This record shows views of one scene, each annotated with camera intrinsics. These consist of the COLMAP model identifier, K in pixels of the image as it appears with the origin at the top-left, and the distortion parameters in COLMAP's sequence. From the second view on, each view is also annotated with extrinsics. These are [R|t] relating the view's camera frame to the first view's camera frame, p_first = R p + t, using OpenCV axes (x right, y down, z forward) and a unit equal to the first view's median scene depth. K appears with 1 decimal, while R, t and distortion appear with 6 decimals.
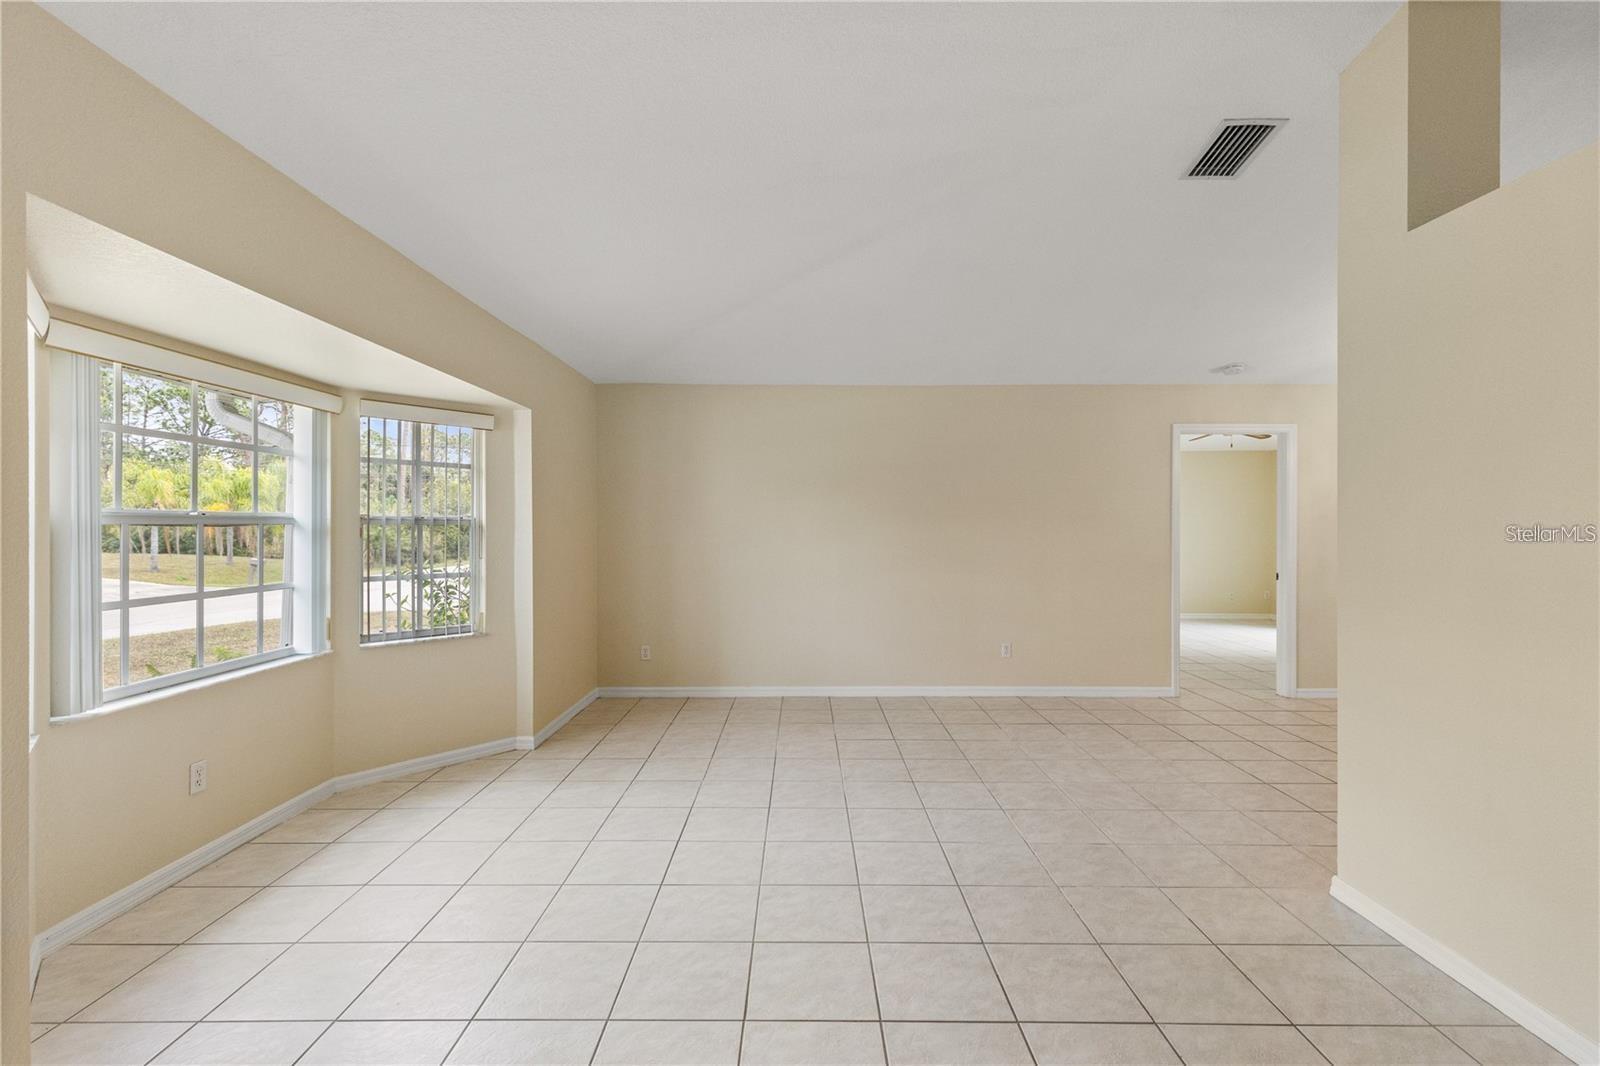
lens RADIAL K [[720.2, 0, 799.5], [0, 720.2, 525.4], [0, 0, 1]] dist [0.005296, -0.000586]
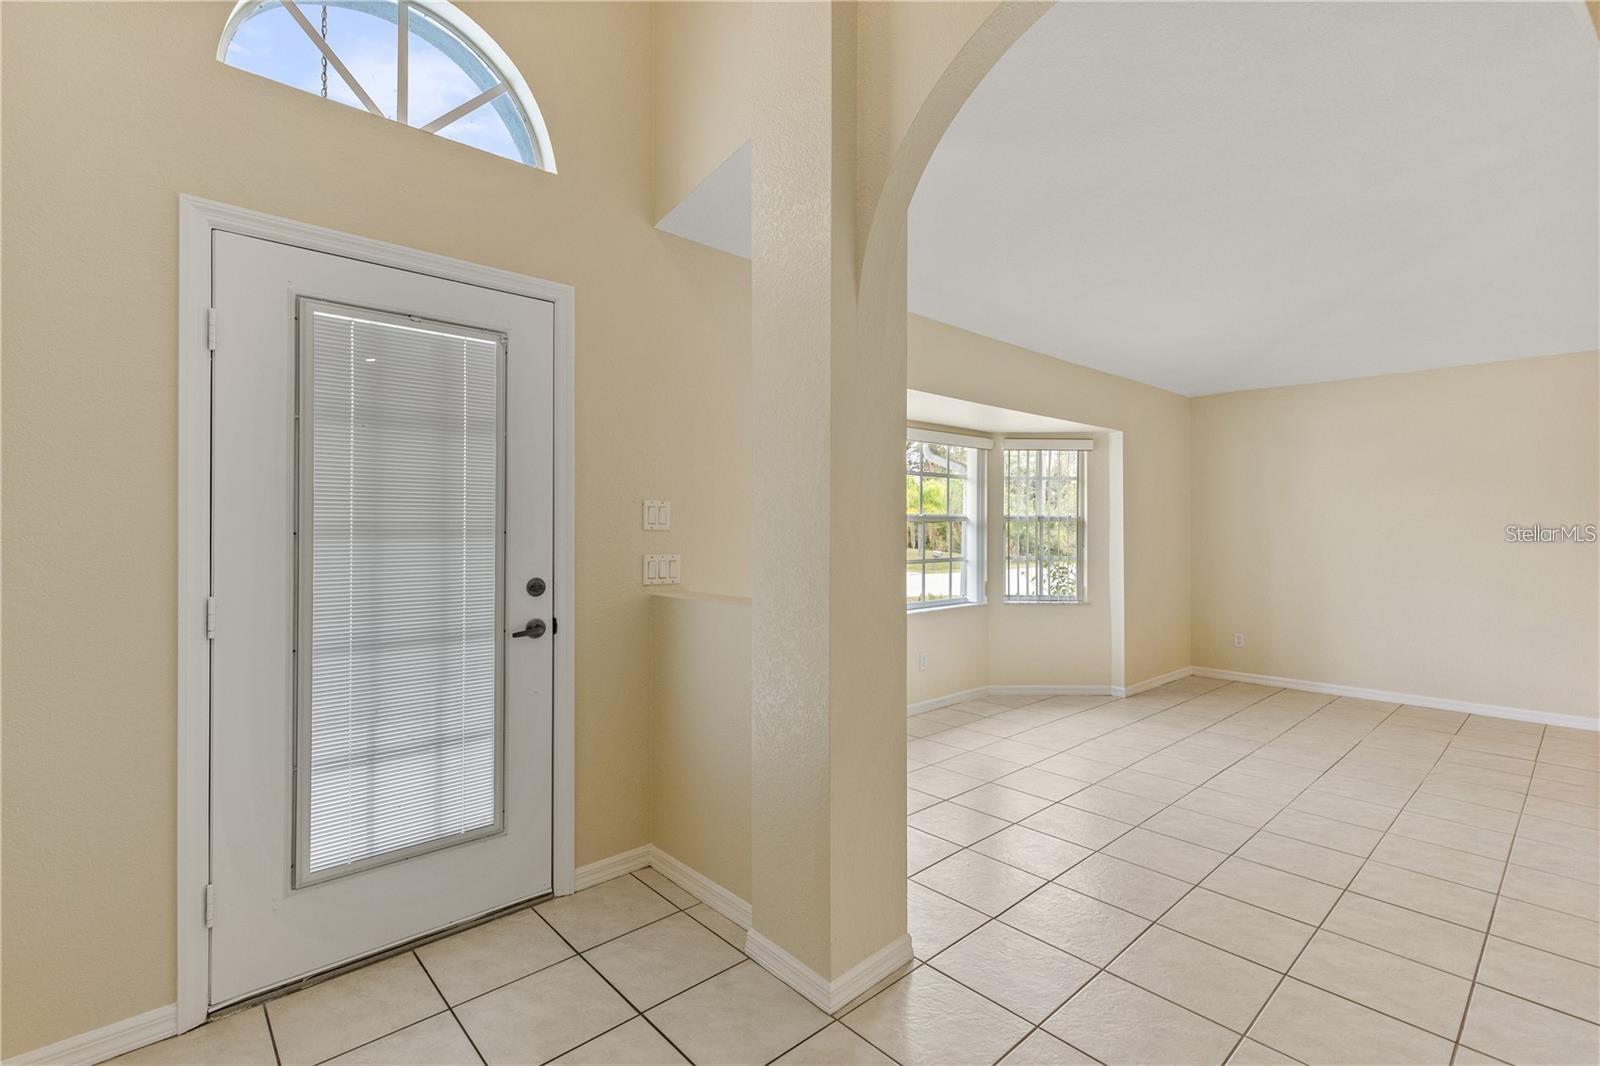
lens RADIAL K [[720.2, 0, 799.5], [0, 720.2, 525.4], [0, 0, 1]] dist [0.005296, -0.000586]
pose [[0.674423, -0.000228, -0.738345, 0.214861], [0.000029, 1.000000, -0.000282, 0.007354], [0.738345, 0.000169, 0.674423, -0.331104]]
